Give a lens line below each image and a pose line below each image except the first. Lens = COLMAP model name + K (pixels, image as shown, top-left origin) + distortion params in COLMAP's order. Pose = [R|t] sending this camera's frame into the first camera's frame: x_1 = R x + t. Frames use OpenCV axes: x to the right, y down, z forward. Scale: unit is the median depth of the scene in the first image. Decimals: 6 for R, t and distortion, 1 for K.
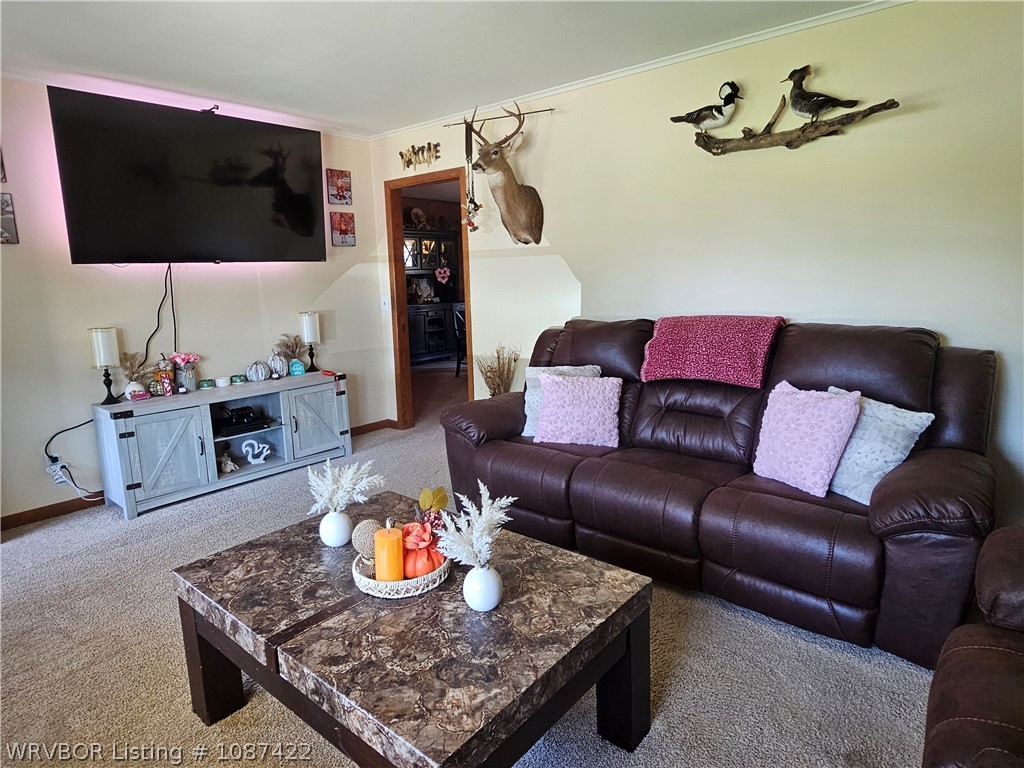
lens RADIAL K [[594.8, 0, 519.3], [0, 594.8, 381.4], [0, 0, 1]] dist [-0.001356, -0.000287]
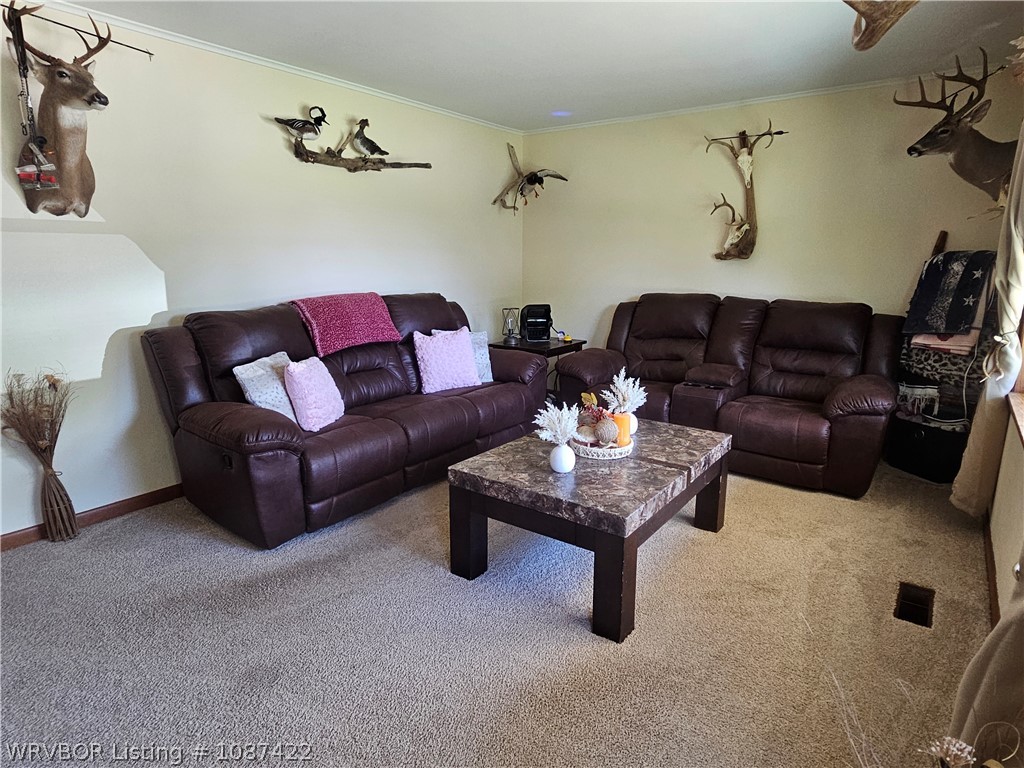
lens RADIAL K [[594.8, 0, 519.3], [0, 594.8, 381.4], [0, 0, 1]] dist [-0.001356, -0.000287]
pose [[-0.062200, -0.183338, 0.981080, -1.071928], [0.179564, 0.964888, 0.191696, -0.119676], [-0.981778, 0.188091, -0.027095, 0.778622]]
